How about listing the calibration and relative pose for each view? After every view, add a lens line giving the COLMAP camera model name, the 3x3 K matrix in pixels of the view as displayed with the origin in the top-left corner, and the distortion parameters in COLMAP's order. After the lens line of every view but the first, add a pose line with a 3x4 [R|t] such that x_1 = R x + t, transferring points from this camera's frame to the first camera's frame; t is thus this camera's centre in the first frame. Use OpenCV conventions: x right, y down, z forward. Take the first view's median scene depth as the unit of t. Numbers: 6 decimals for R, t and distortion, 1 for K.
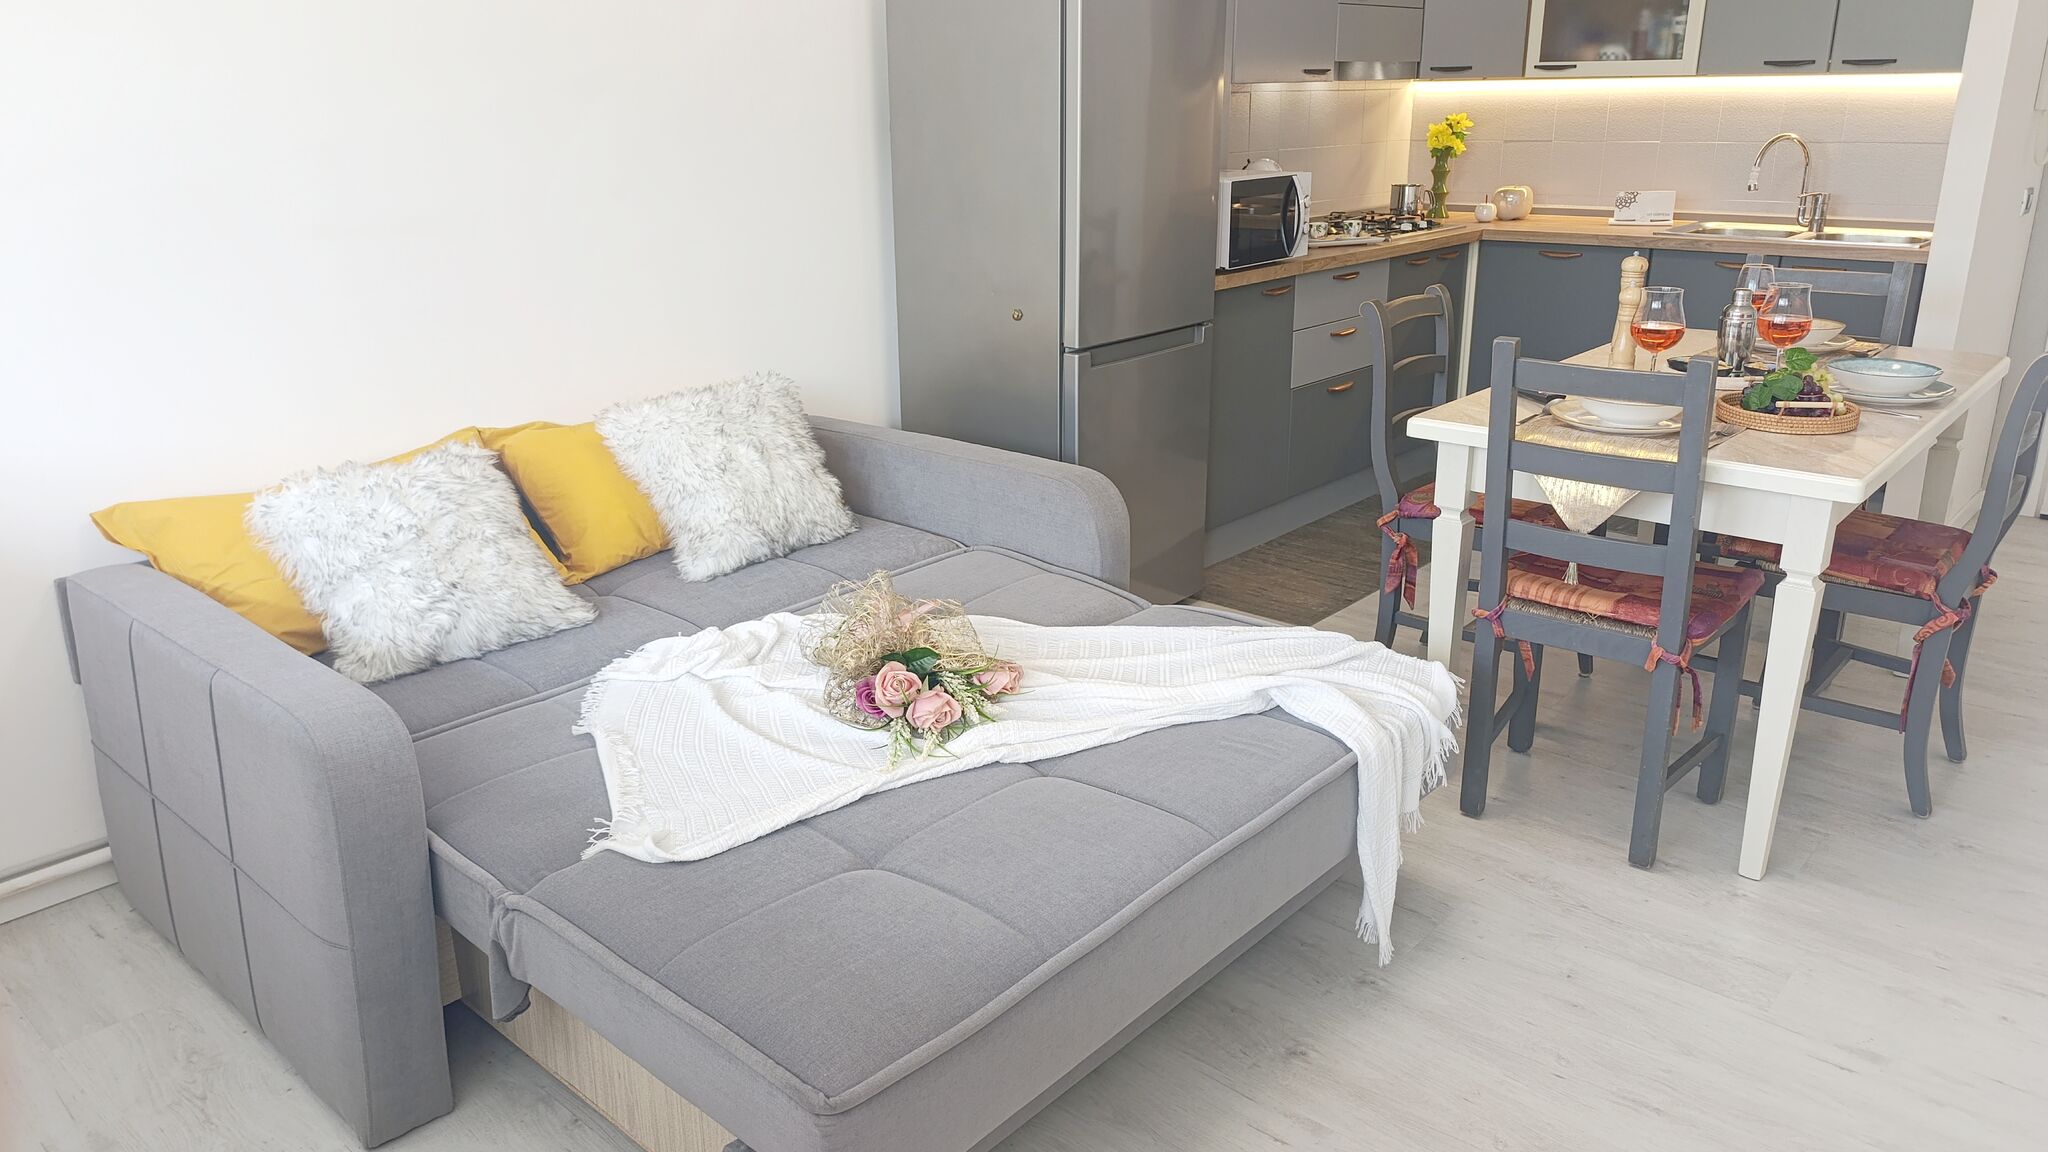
lens RADIAL K [[1404.8, 0, 1037.4], [0, 1404.8, 574.9], [0, 0, 1]] dist [0.042741, -0.050886]
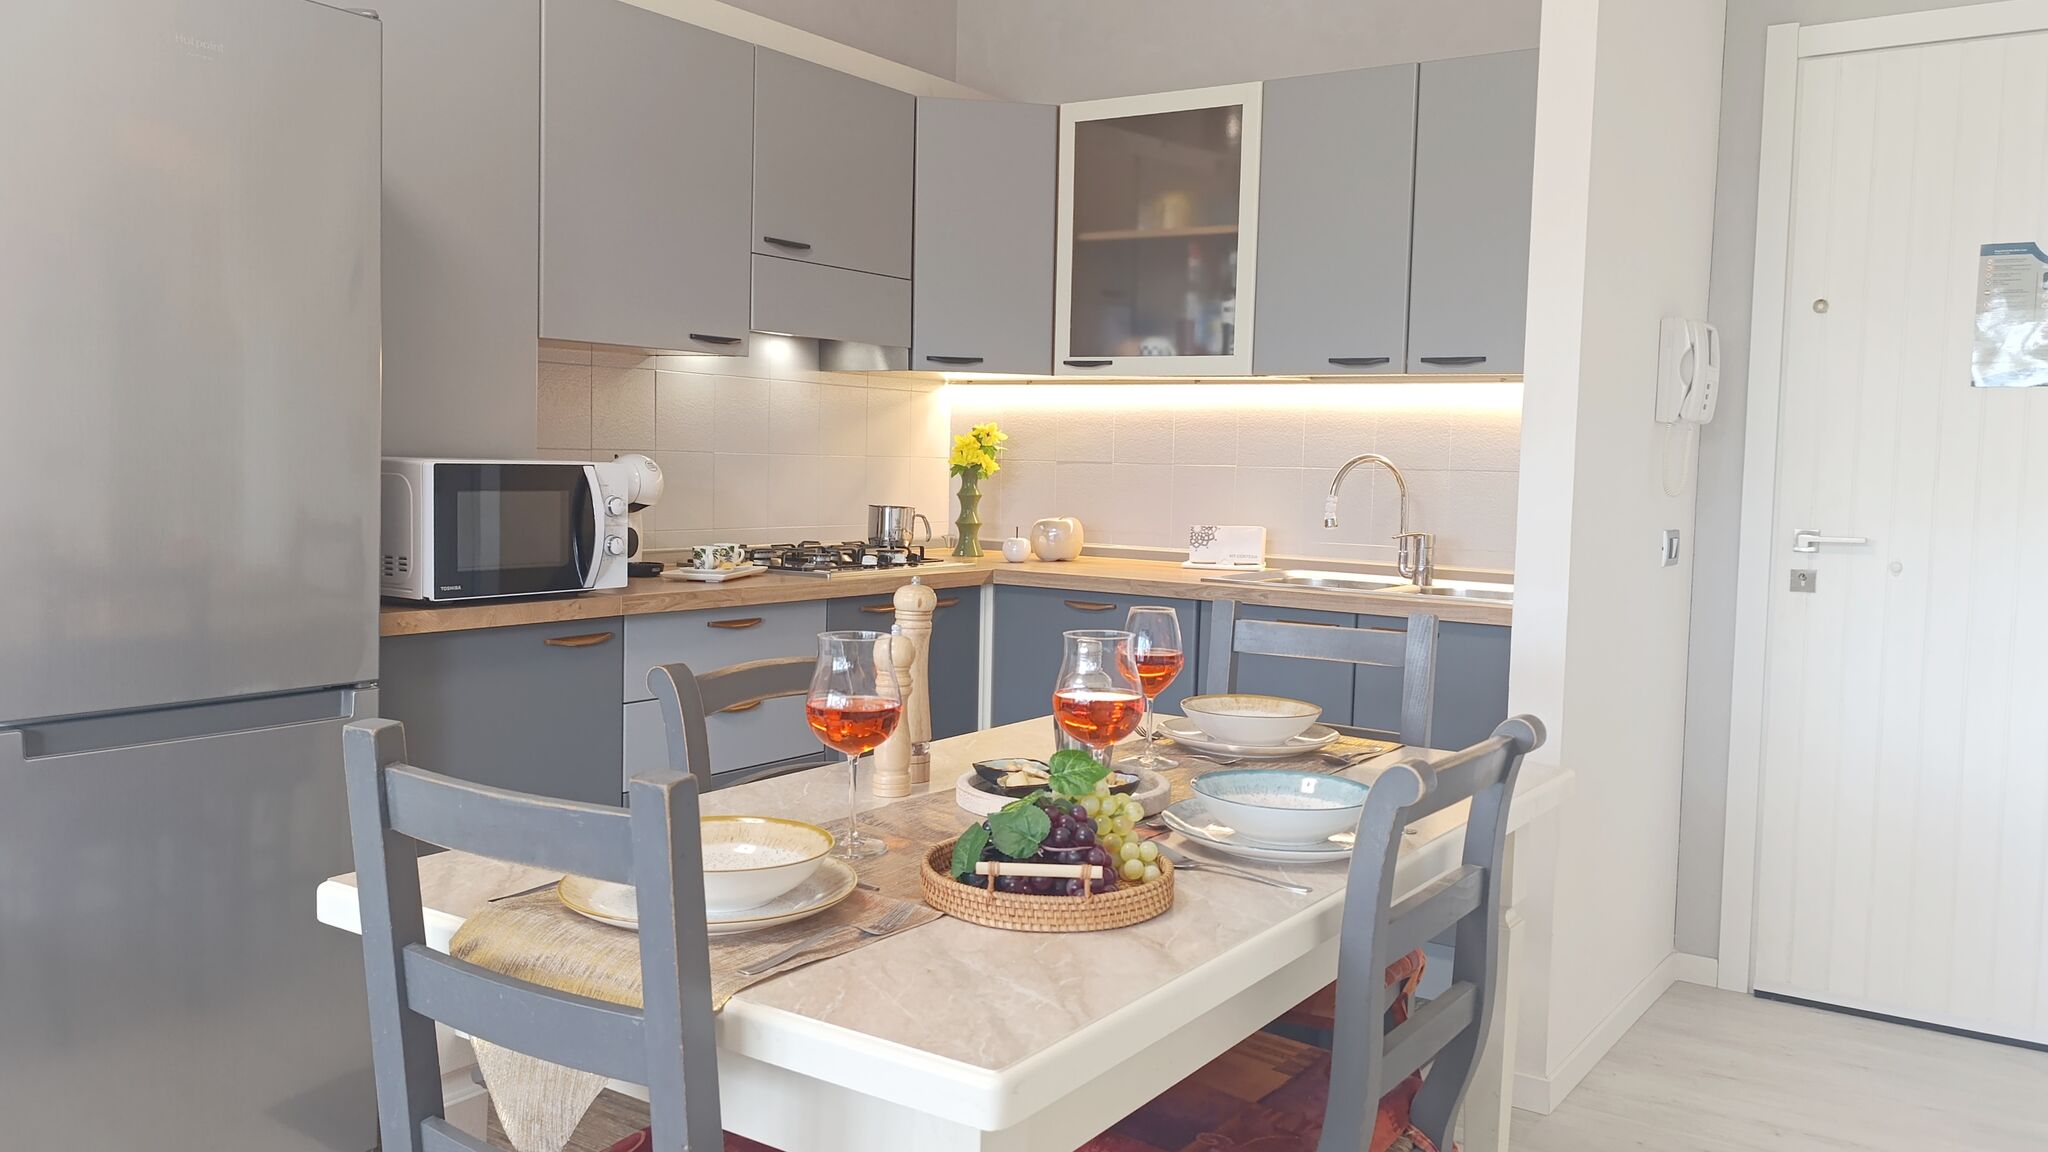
lens RADIAL K [[1585.3, 0, 1030.6], [0, 1585.3, 578.9], [0, 0, 1]] dist [0.042283, -0.052436]
pose [[0.991529, 0.030085, 0.126355, 0.359223], [0.002161, 0.968849, -0.247644, -0.063046], [-0.129869, 0.245819, 0.960576, 0.349850]]
